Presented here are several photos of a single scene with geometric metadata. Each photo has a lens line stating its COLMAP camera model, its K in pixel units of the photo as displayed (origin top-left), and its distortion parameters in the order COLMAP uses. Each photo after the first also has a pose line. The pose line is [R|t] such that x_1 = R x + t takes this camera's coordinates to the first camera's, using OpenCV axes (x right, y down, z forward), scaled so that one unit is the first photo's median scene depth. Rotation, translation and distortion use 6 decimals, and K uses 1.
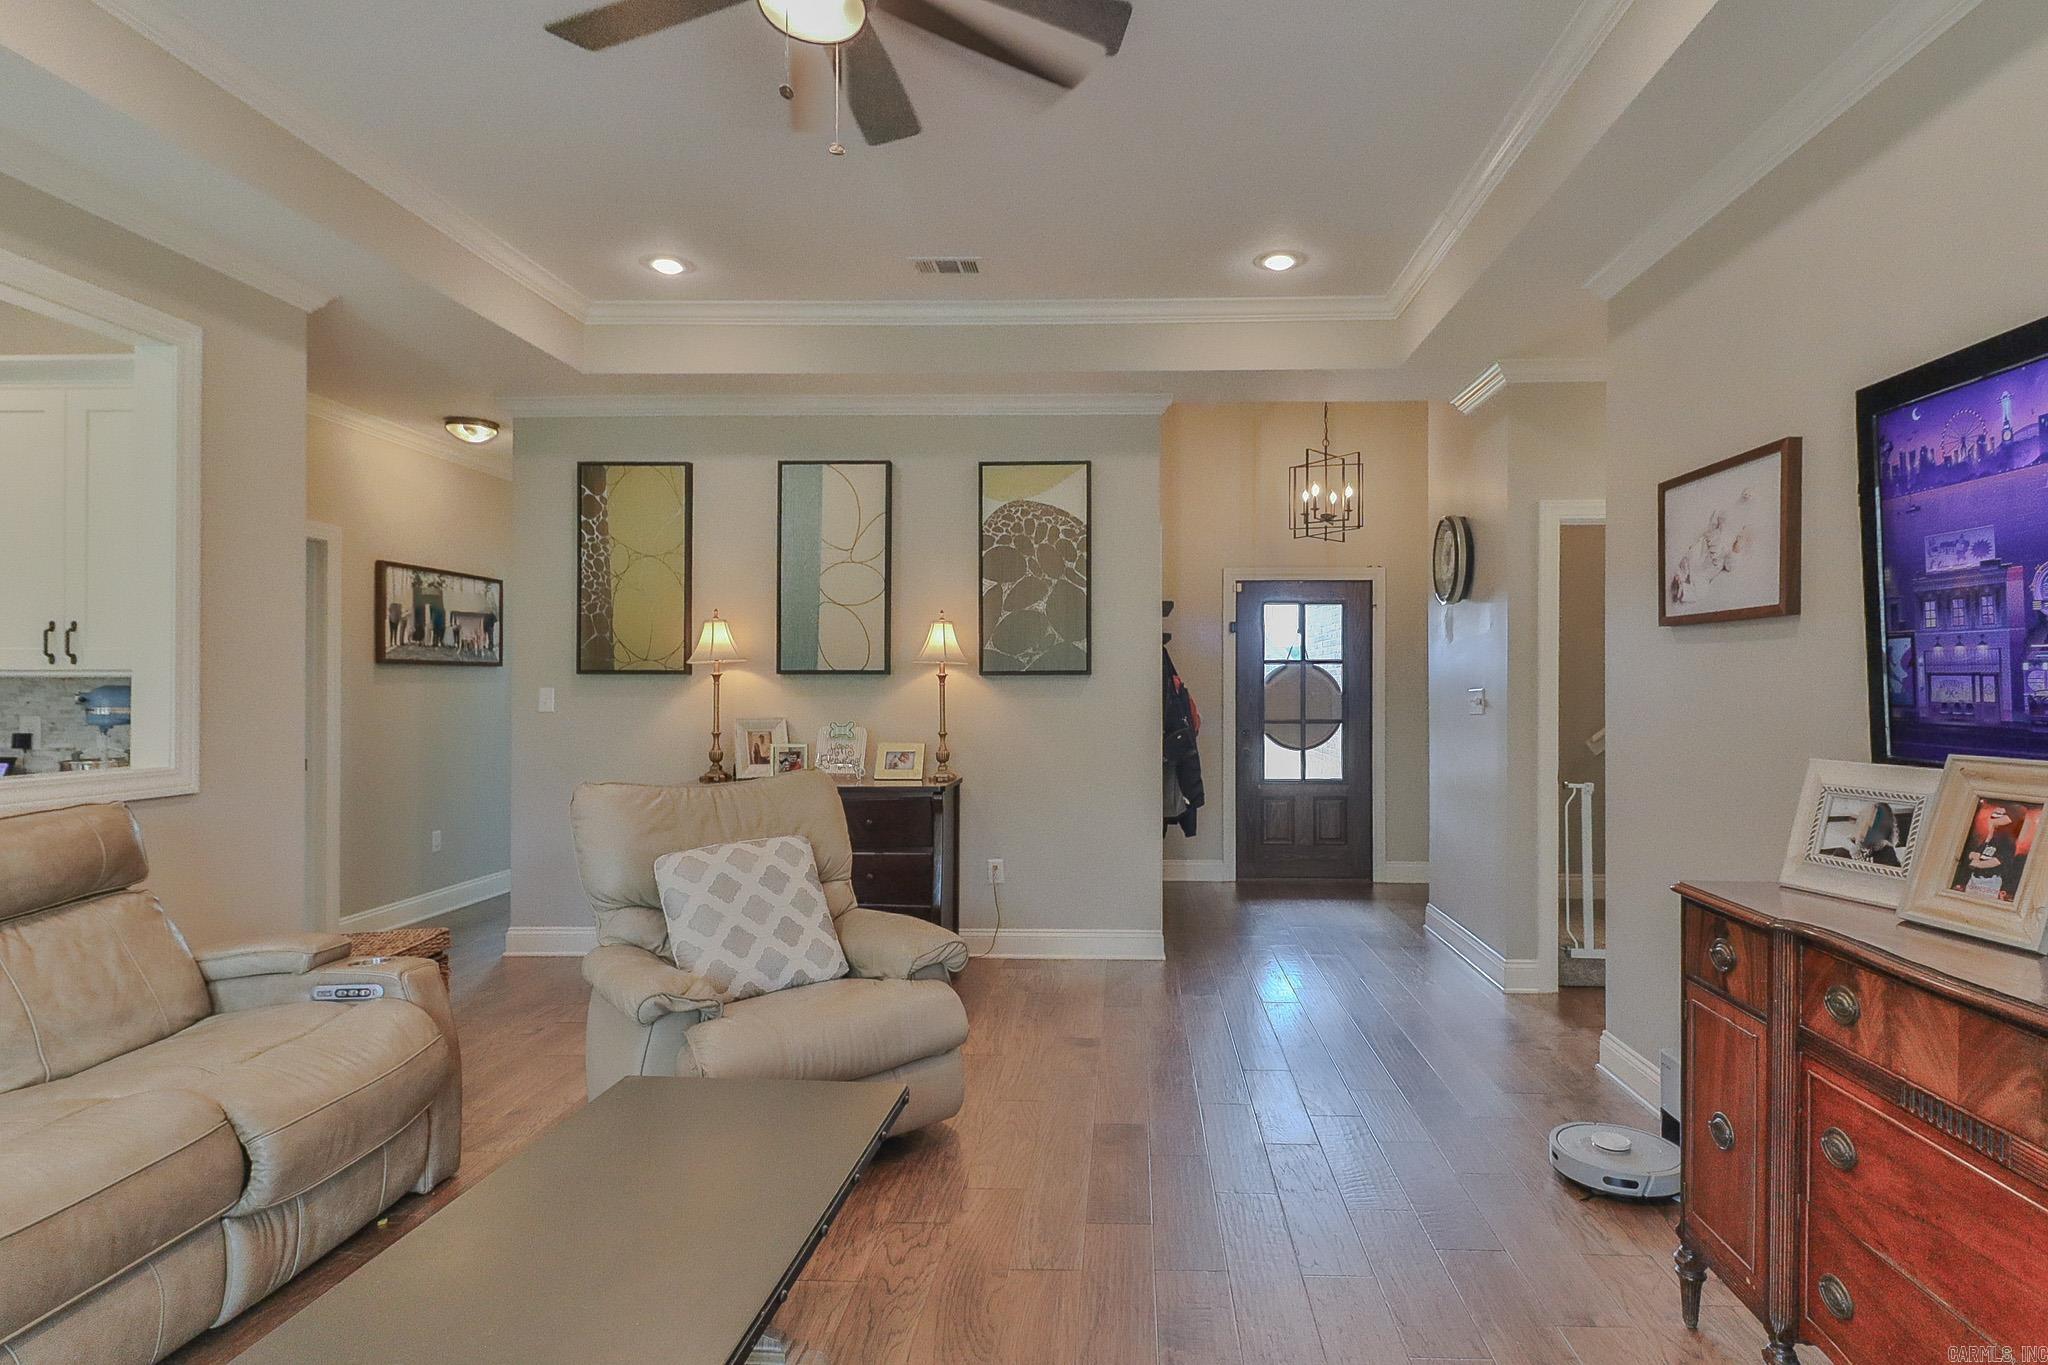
lens RADIAL K [[1100.3, 0, 1041.0], [0, 1100.3, 676.5], [0, 0, 1]] dist [0.024820, -0.012713]
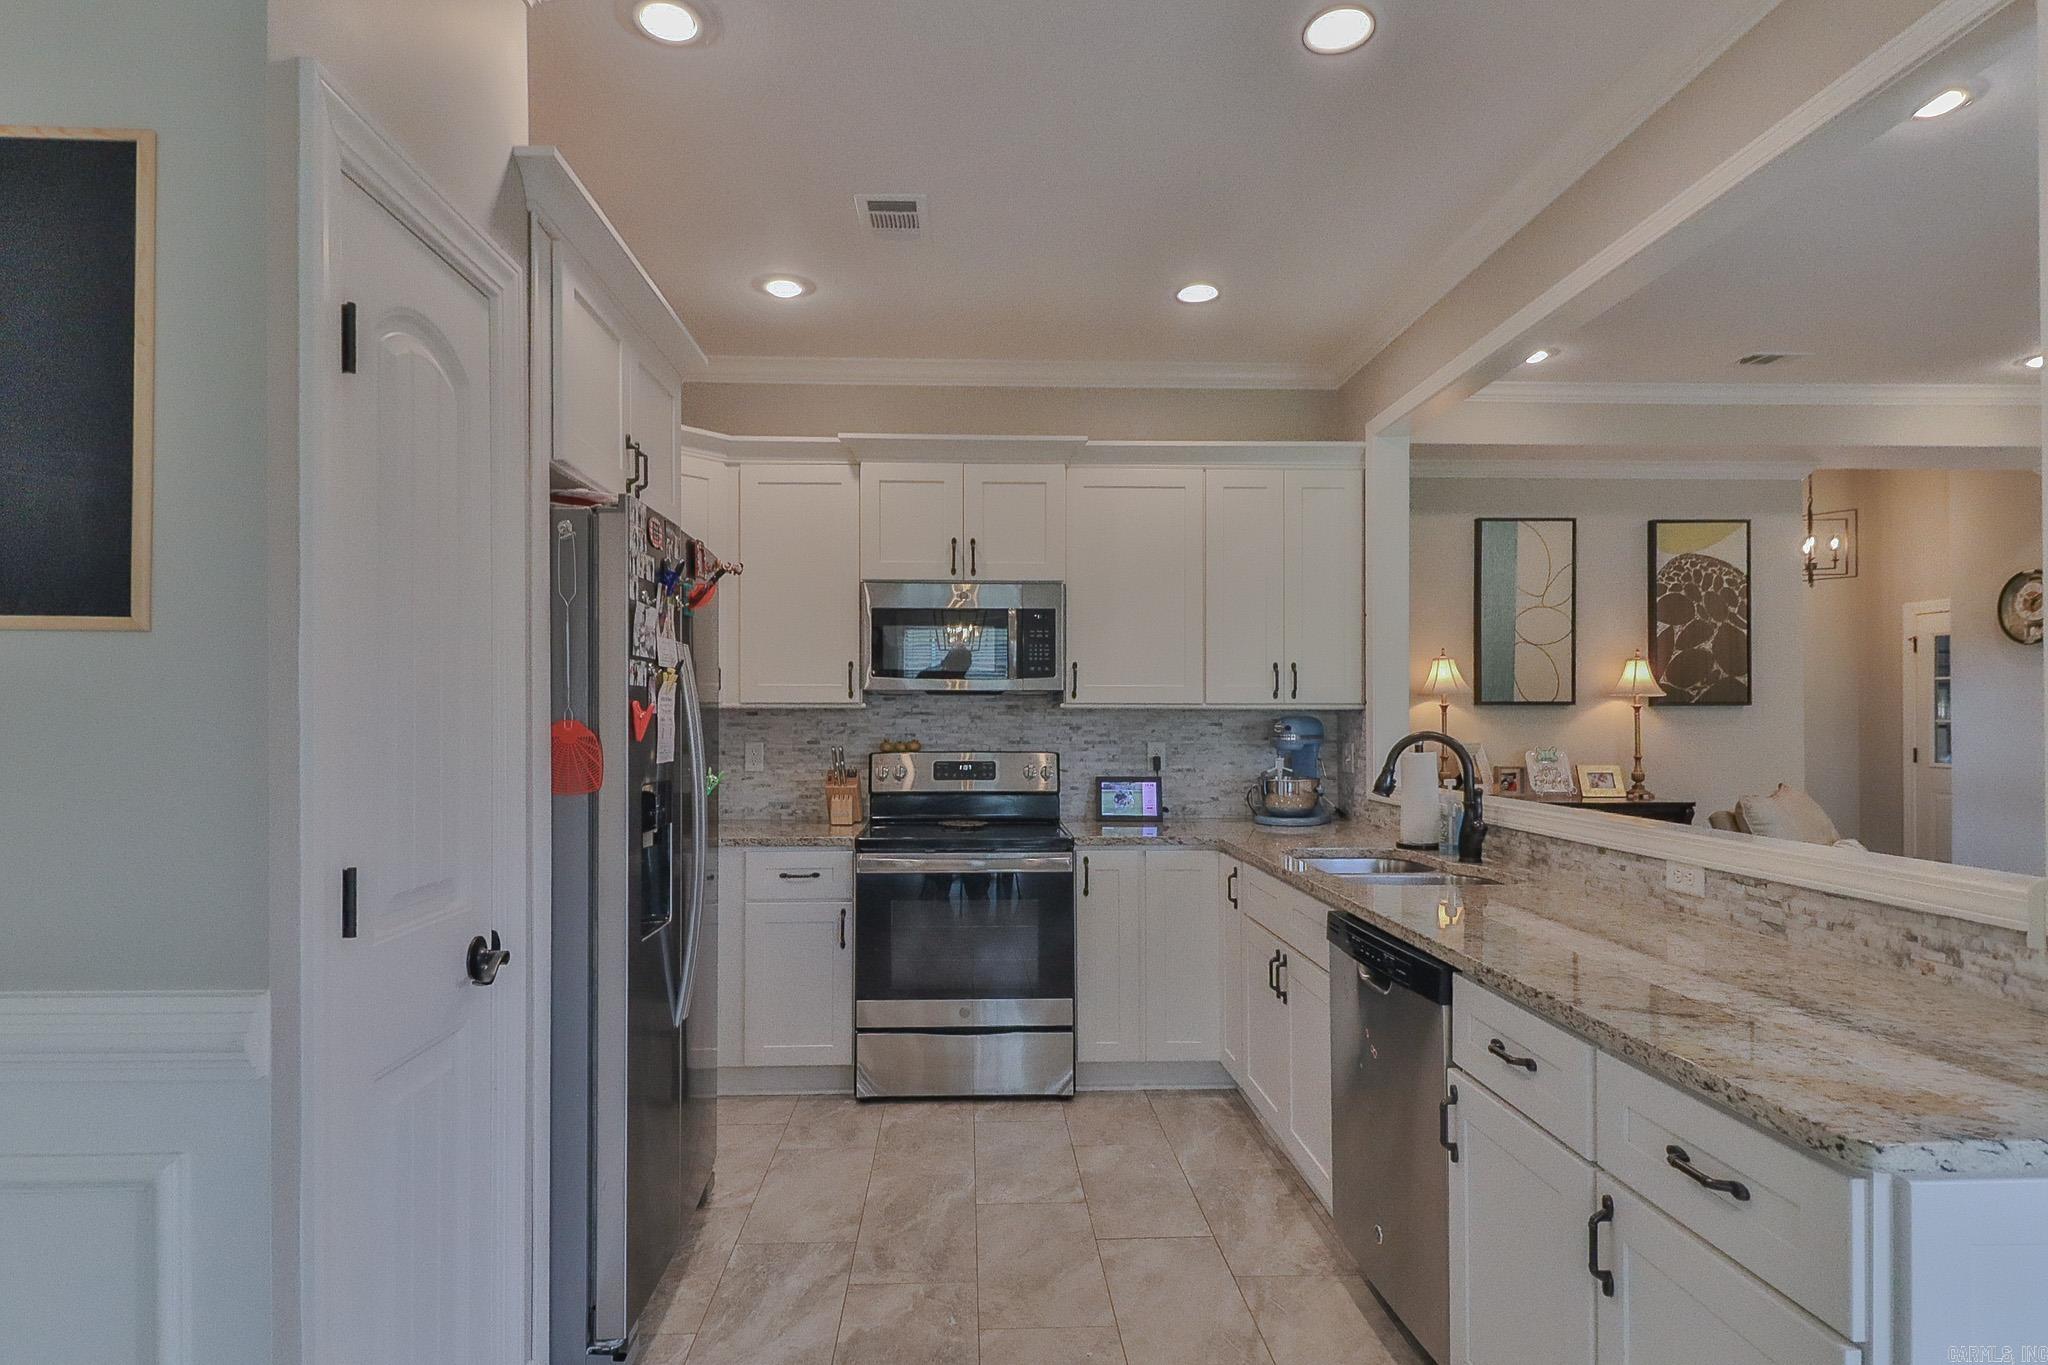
lens RADIAL K [[1100.3, 0, 1018.2], [0, 1100.3, 699.1], [0, 0, 1]] dist [0.024820, -0.012713]
pose [[0.998185, -0.000118, 0.060220, -0.812540], [0.000332, 0.999994, -0.003544, -0.004552], [-0.060219, 0.003557, 0.998179, -0.115156]]
